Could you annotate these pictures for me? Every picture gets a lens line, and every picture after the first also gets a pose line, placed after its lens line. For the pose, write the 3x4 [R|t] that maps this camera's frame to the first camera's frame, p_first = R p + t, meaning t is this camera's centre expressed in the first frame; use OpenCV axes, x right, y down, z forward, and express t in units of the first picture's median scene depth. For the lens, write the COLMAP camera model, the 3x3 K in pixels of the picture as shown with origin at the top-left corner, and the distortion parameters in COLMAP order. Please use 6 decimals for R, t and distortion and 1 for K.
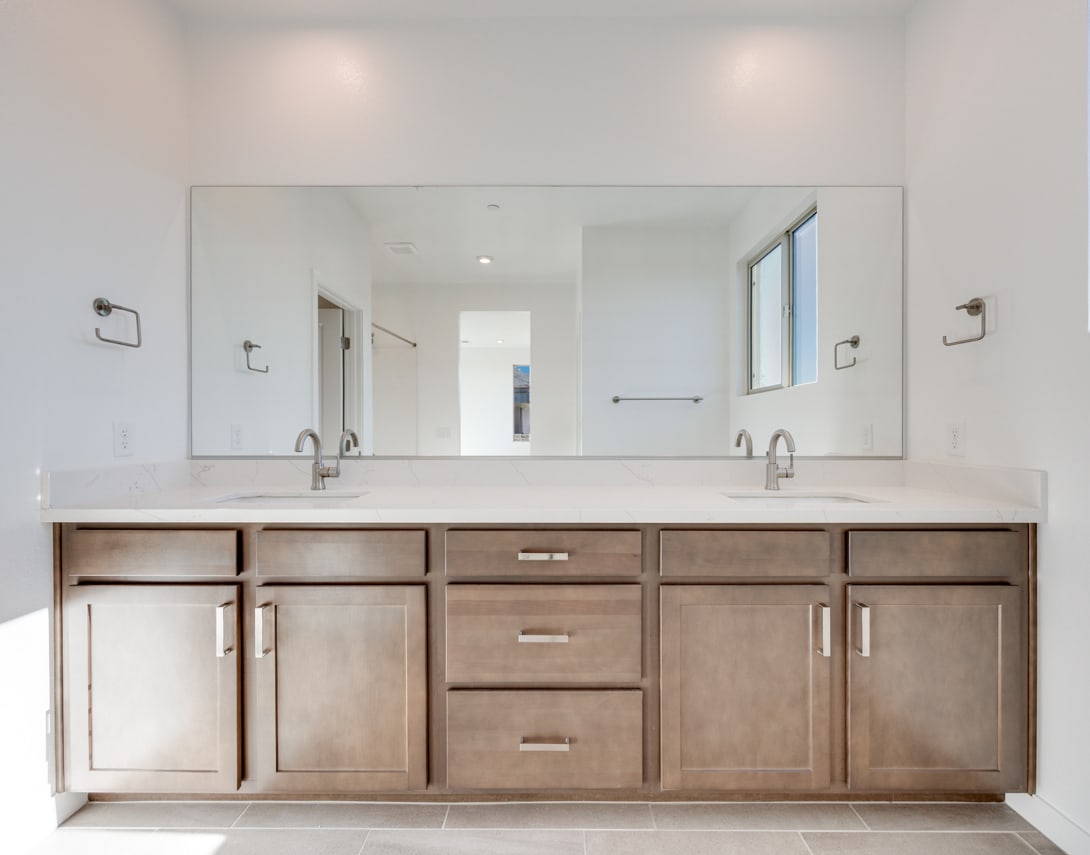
lens RADIAL K [[512.4, 0, 542.5], [0, 512.4, 428.7], [0, 0, 1]] dist [0.004745, -0.000006]
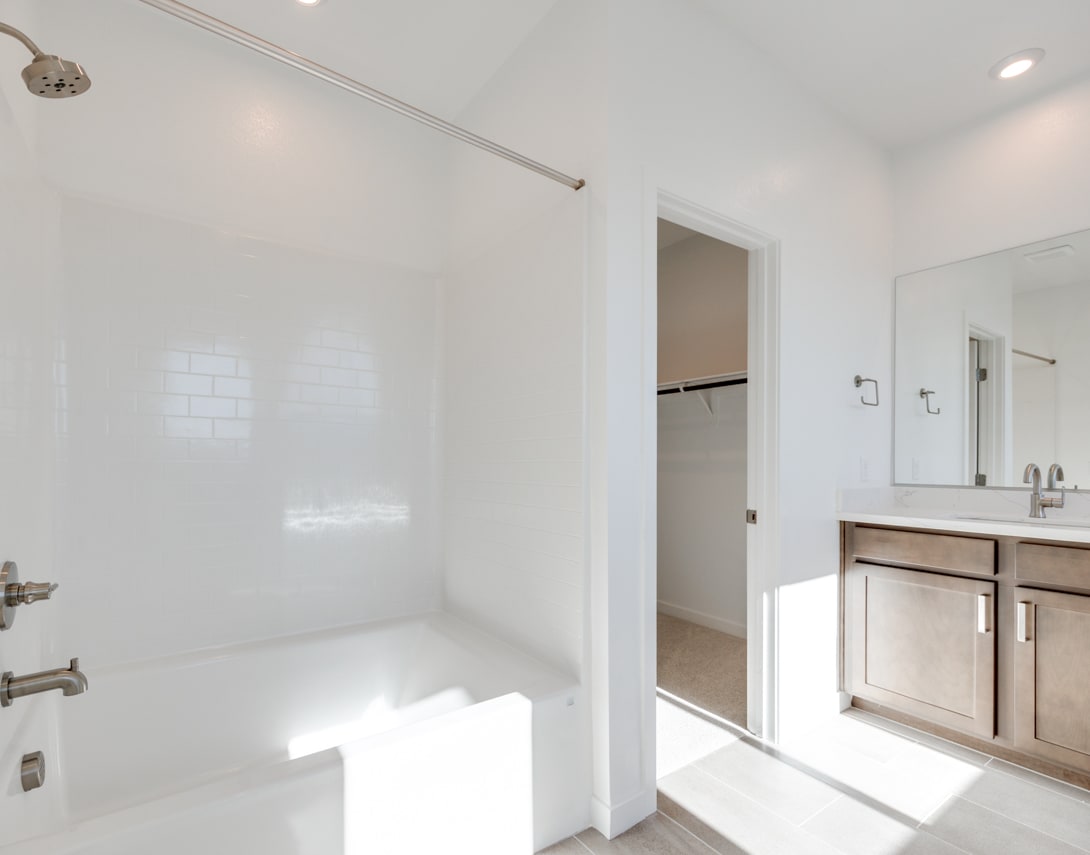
lens RADIAL K [[512.4, 0, 535.1], [0, 512.4, 460.9], [0, 0, 1]] dist [0.004745, -0.000006]
pose [[0.570607, 0.003826, -0.821214, -0.179804], [-0.004753, 0.999988, 0.001357, -0.002013], [0.821210, 0.003129, 0.570618, -0.689991]]
